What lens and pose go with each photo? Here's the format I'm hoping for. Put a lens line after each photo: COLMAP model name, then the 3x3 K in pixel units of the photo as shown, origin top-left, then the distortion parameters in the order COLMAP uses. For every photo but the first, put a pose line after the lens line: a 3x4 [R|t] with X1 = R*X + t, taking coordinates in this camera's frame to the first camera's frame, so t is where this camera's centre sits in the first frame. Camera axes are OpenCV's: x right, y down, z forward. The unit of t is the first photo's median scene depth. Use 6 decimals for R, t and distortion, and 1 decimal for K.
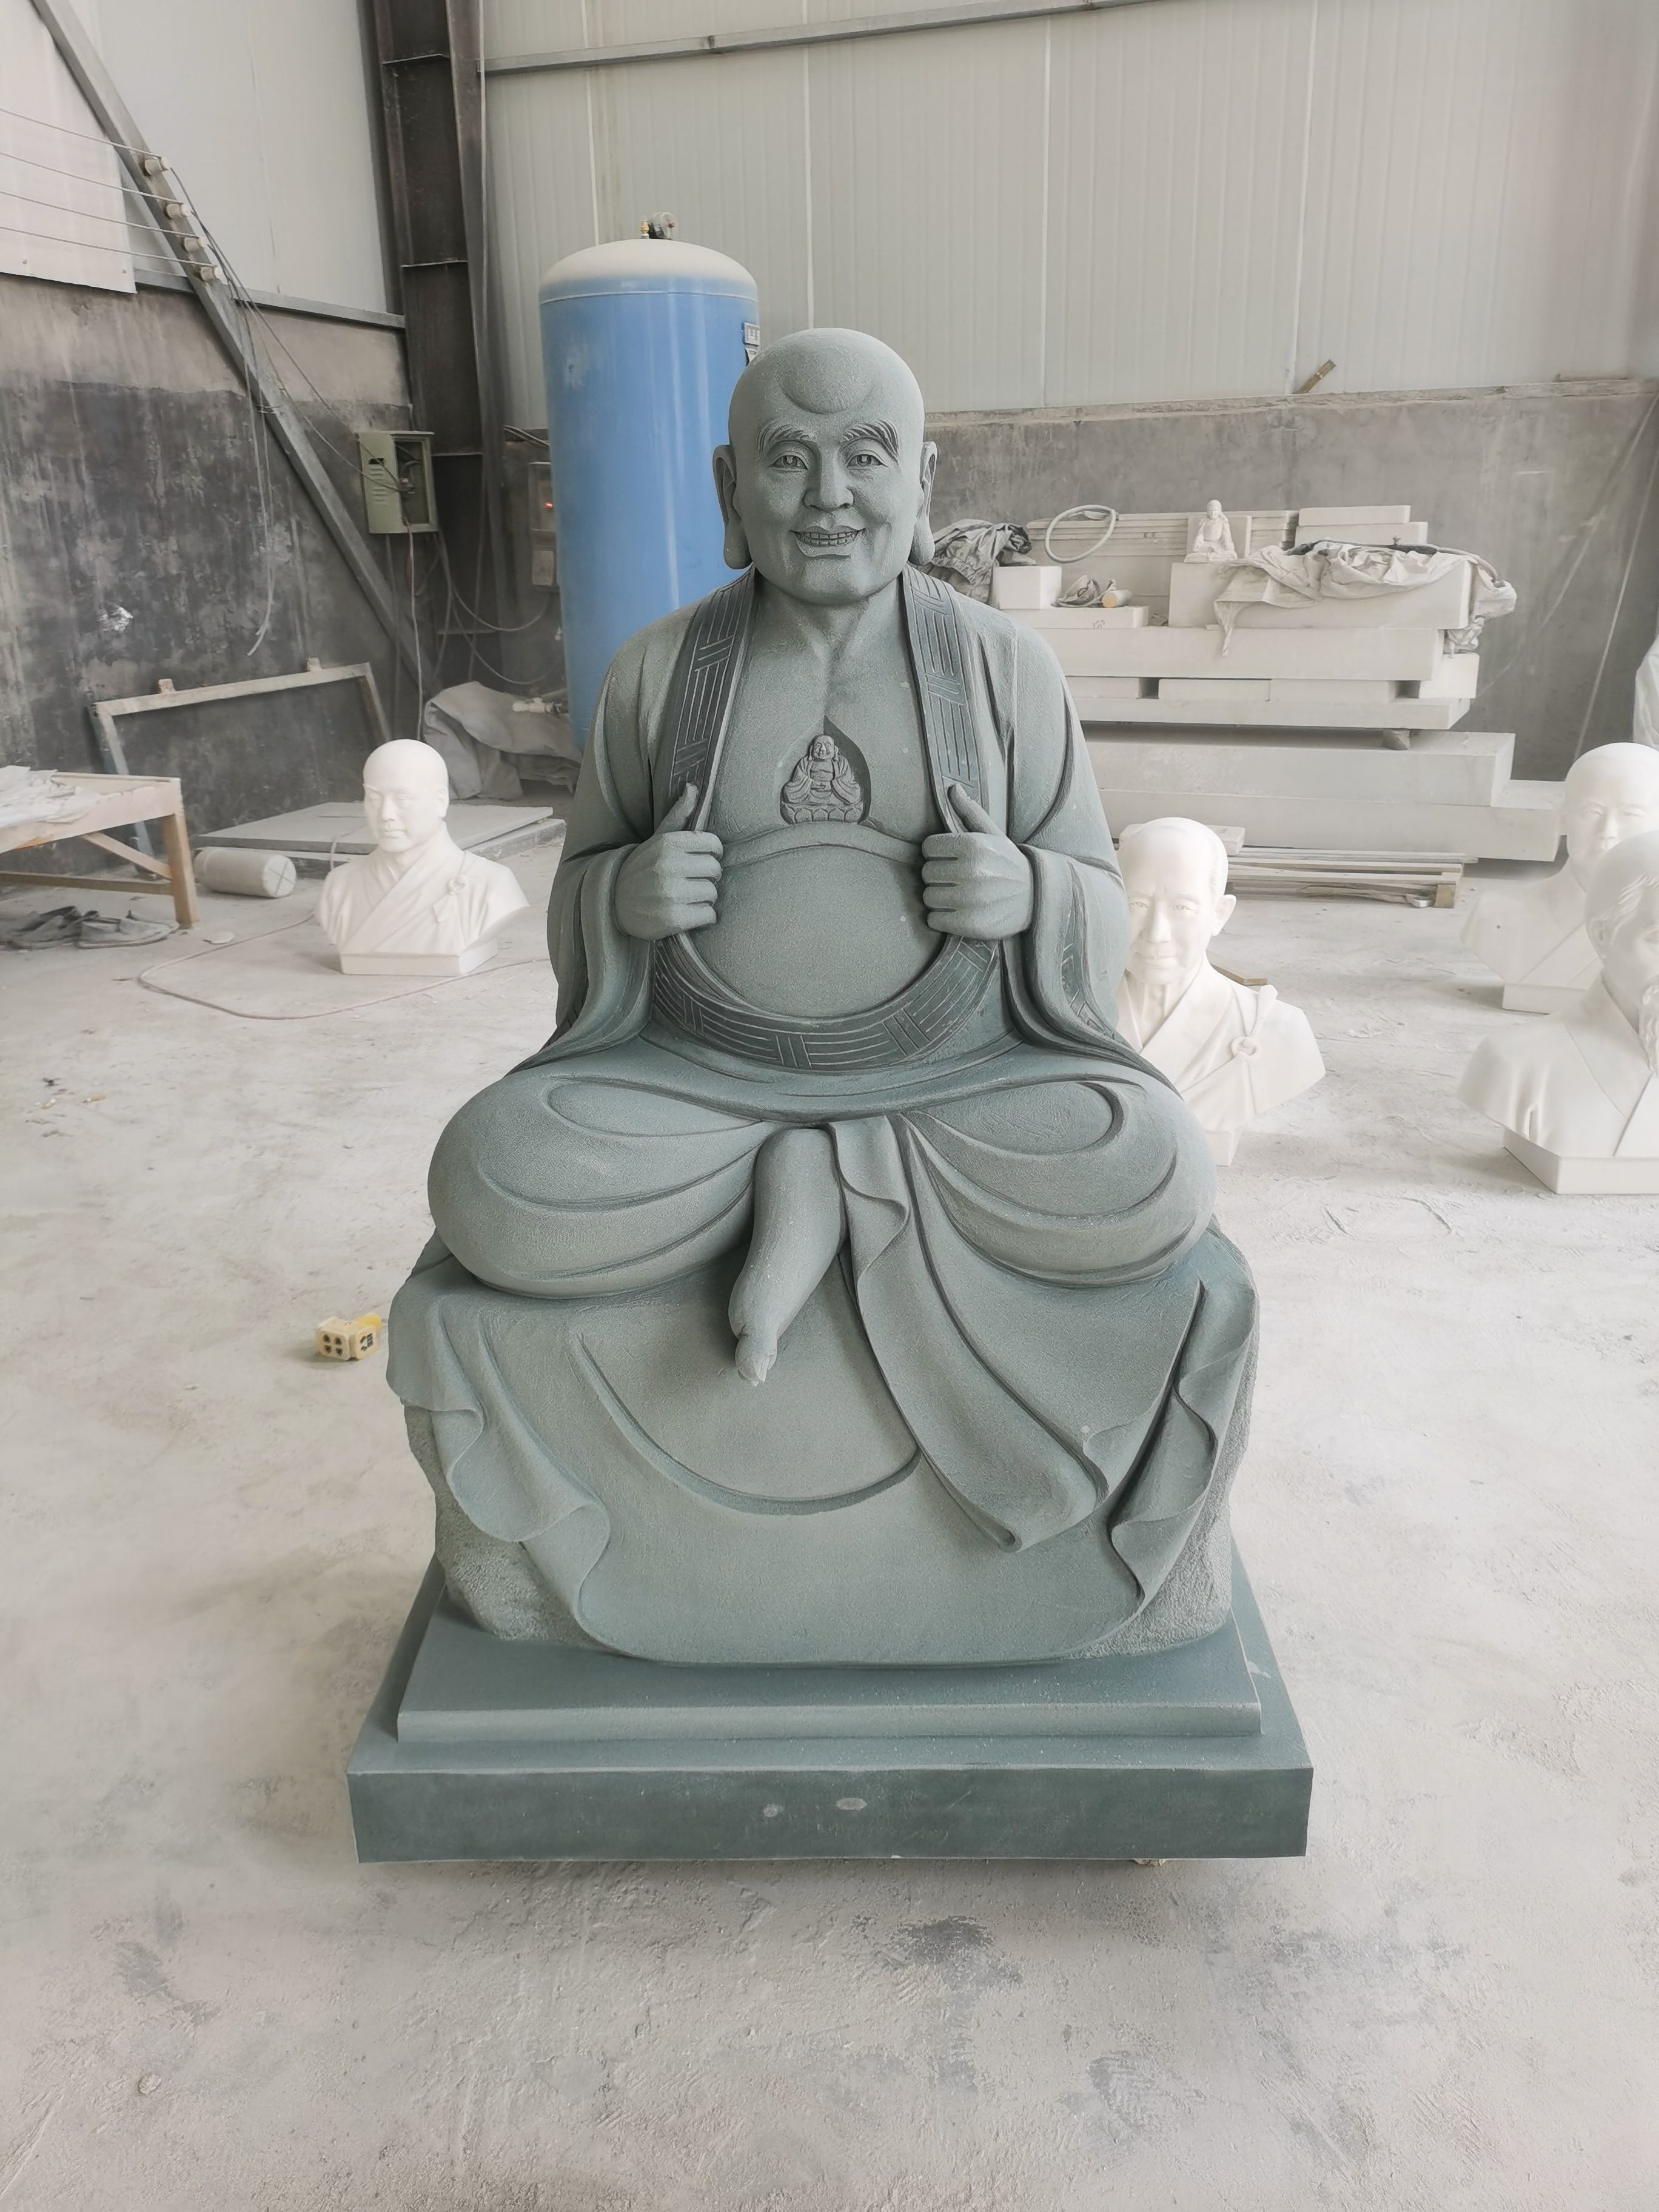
lens RADIAL K [[1699.8, 0, 818.6], [0, 1699.8, 1110.3], [0, 0, 1]] dist [0.062563, -0.071291]
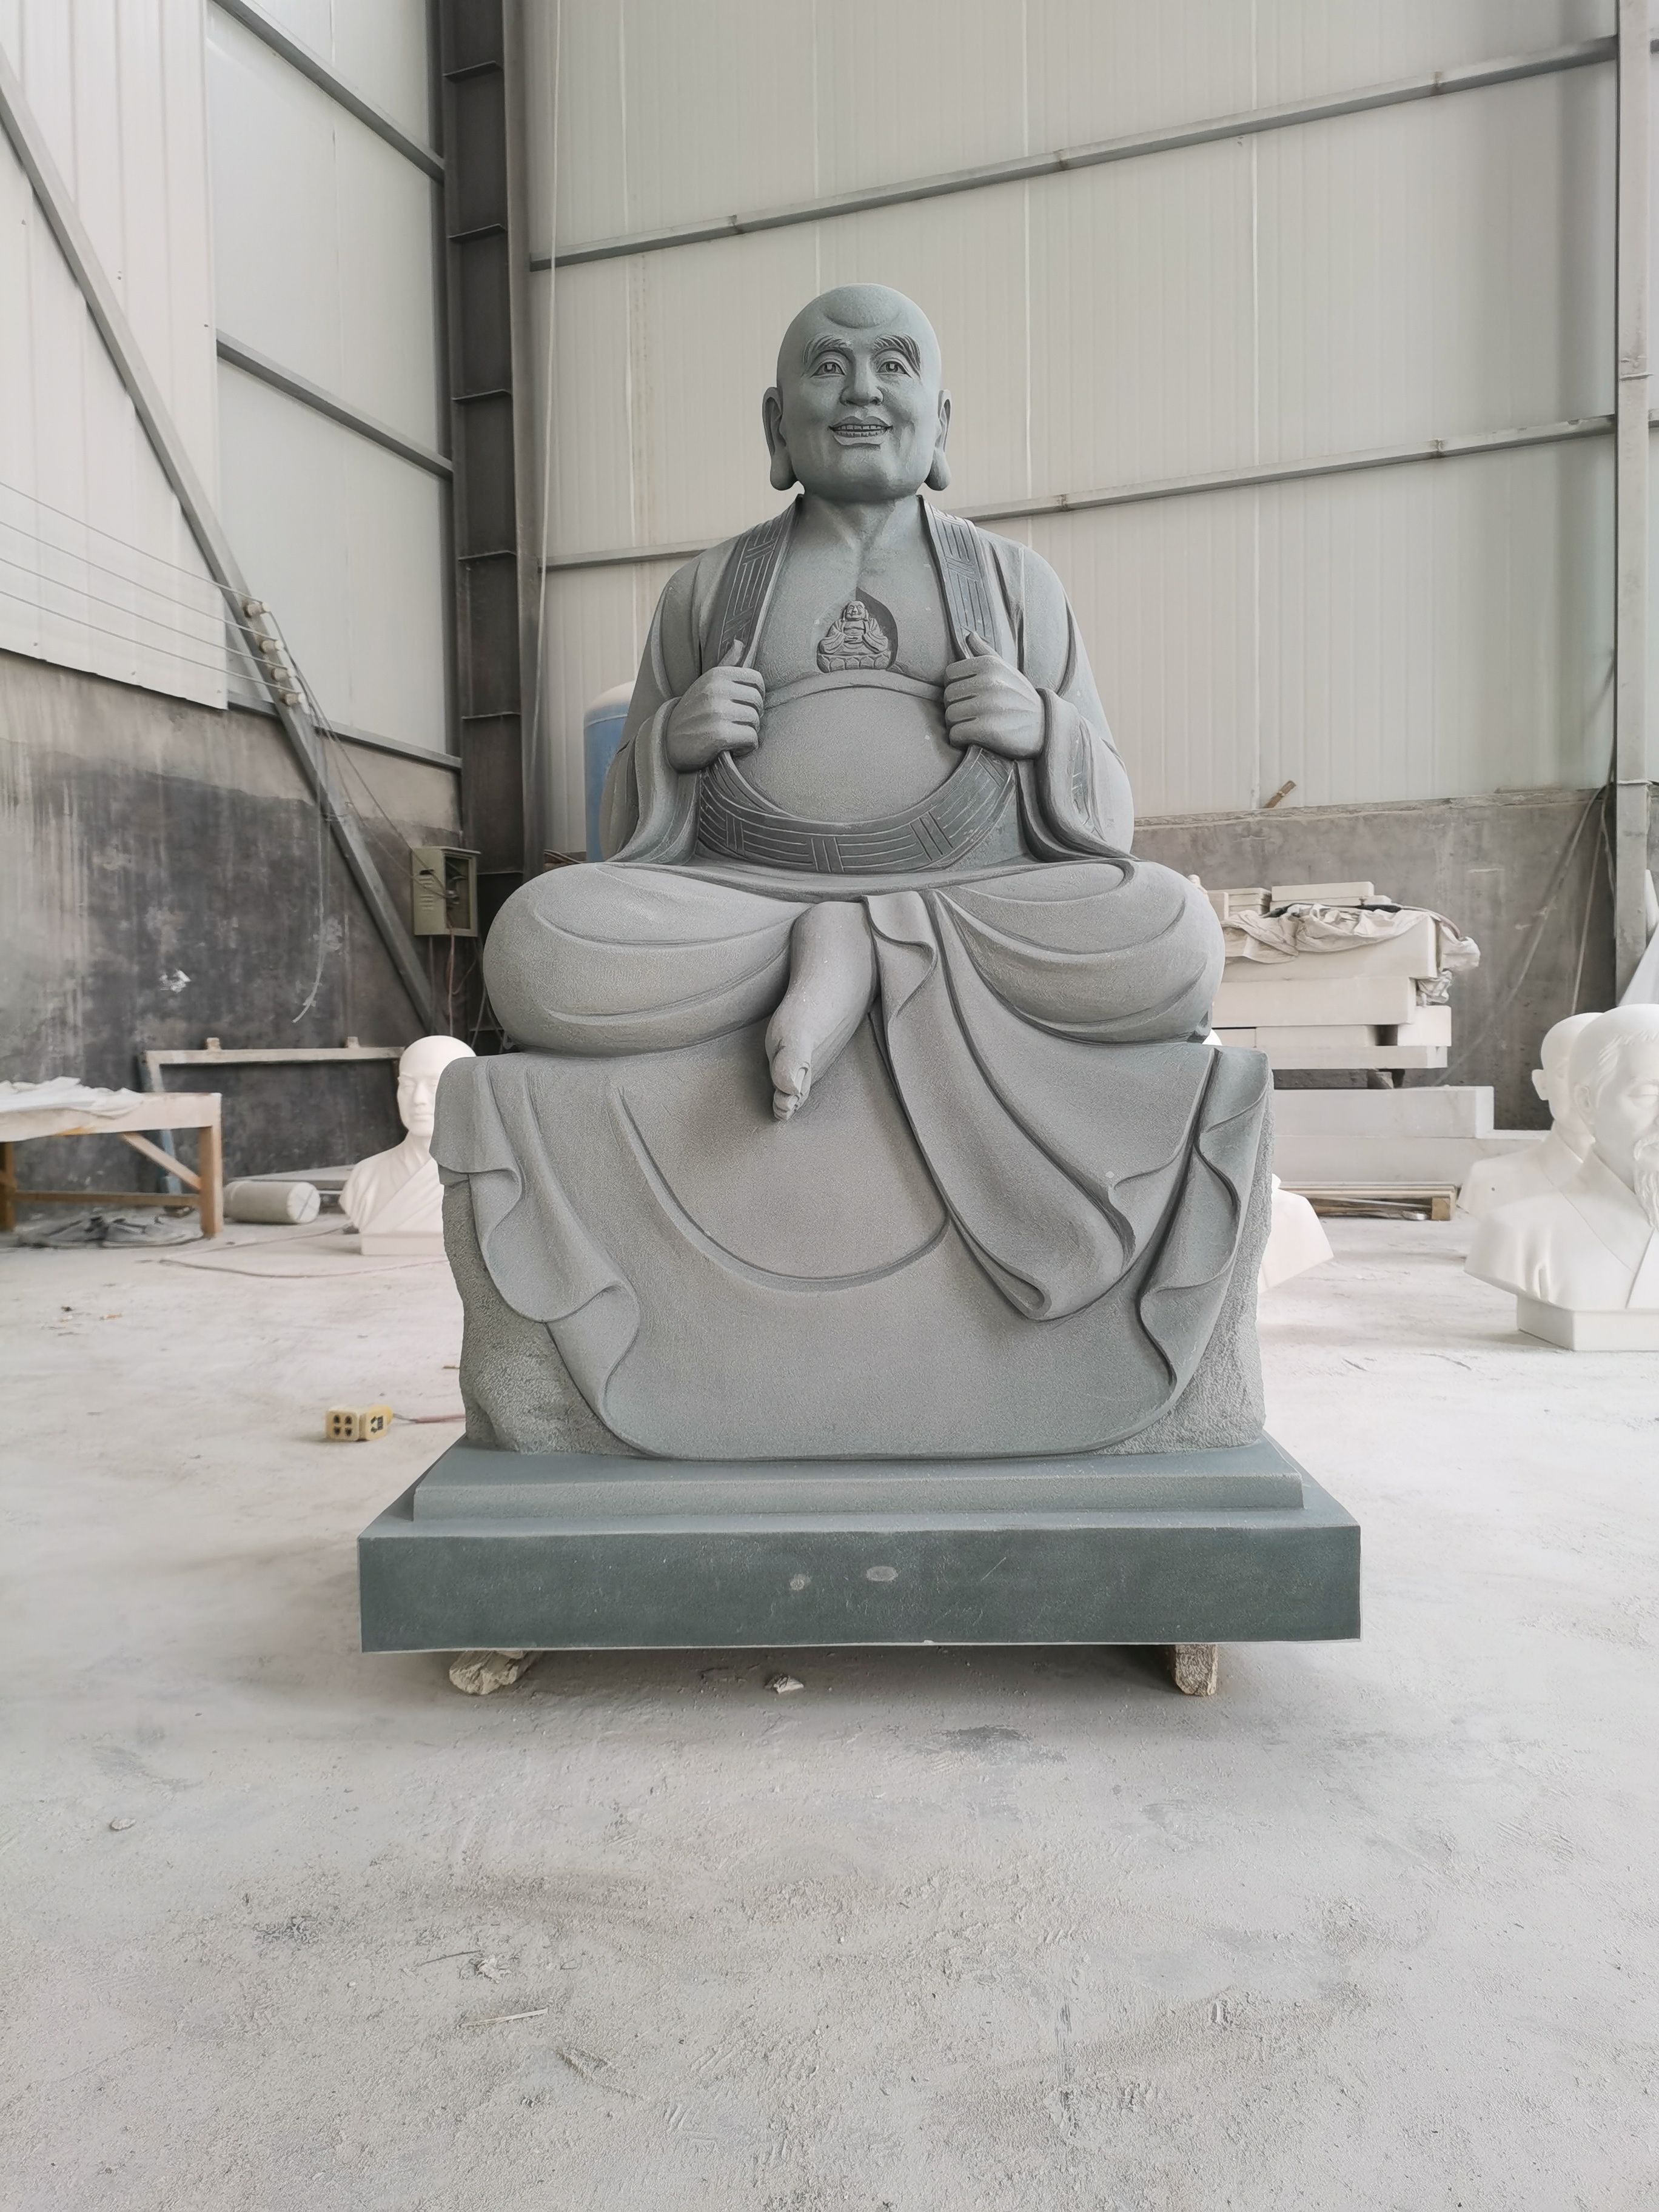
lens RADIAL K [[1699.8, 0, 818.6], [0, 1699.8, 1110.3], [0, 0, 1]] dist [0.062563, -0.071291]
pose [[0.999961, 0.008369, -0.002761, -0.015509], [-0.008810, 0.956760, -0.290744, 0.426801], [0.000208, 0.290757, 0.956797, 0.008813]]
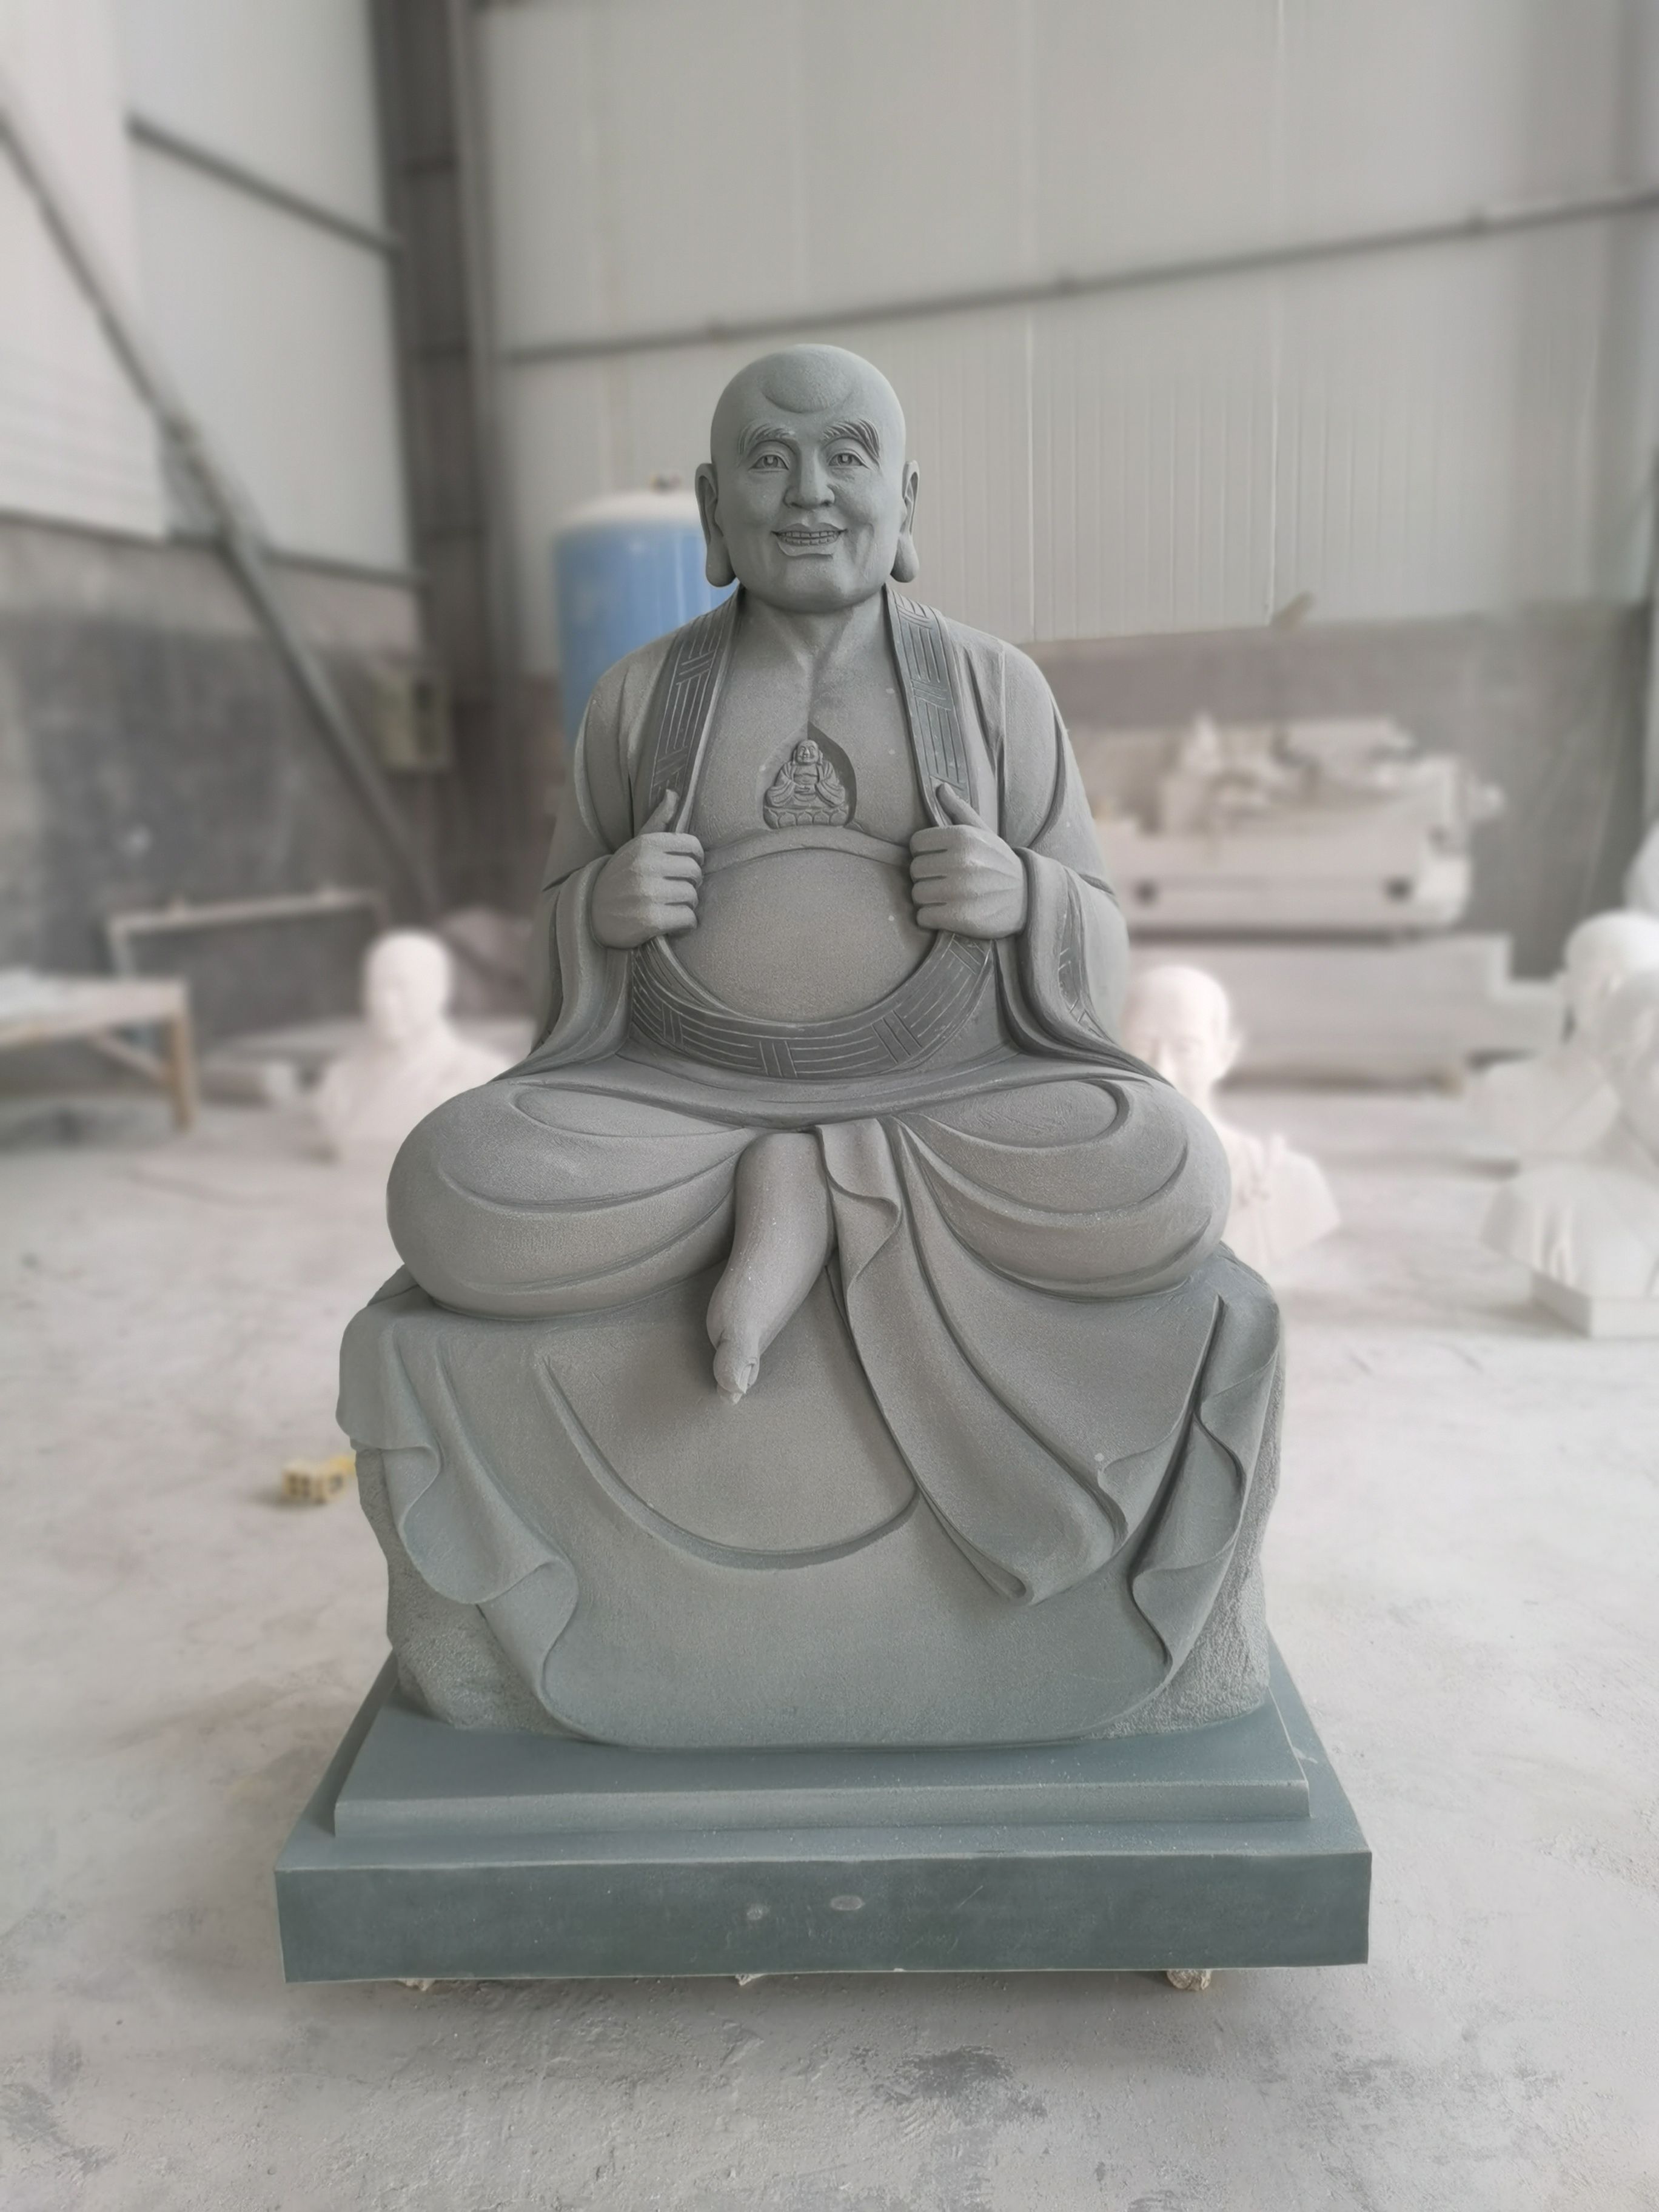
lens RADIAL K [[1706.0, 0, 819.0], [0, 1706.0, 1111.8], [0, 0, 1]] dist [0.048911, -0.042342]
pose [[0.999959, -0.008239, -0.003882, 0.011310], [0.007557, 0.988476, -0.151190, 0.134707], [0.005083, 0.151155, 0.988497, 0.065905]]
